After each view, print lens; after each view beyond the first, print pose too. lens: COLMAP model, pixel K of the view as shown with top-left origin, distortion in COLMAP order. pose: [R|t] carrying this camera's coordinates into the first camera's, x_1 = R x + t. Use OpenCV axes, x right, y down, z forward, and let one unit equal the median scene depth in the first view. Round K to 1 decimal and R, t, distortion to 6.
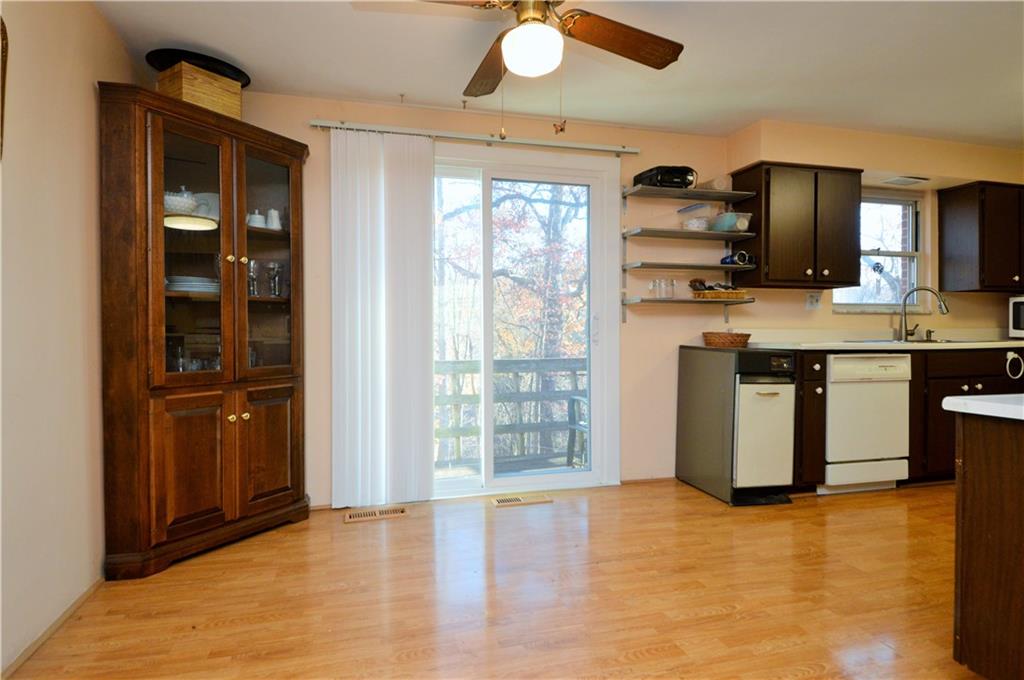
lens RADIAL K [[559.8, 0, 513.3], [0, 559.8, 337.3], [0, 0, 1]] dist [0.048540, -0.049480]
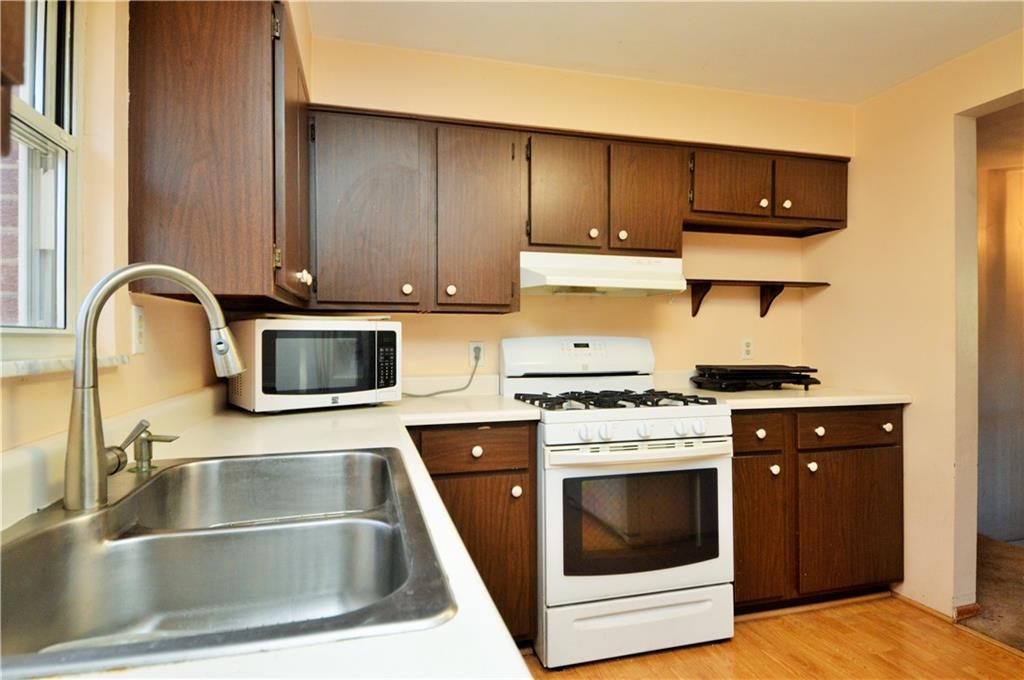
lens RADIAL K [[559.8, 0, 513.3], [0, 559.8, 337.3], [0, 0, 1]] dist [0.048540, -0.049480]
pose [[-0.008014, 0.004275, 0.999959, 0.712876], [0.009702, 0.999944, -0.004197, -0.081387], [-0.999921, 0.009668, -0.008055, 1.251226]]
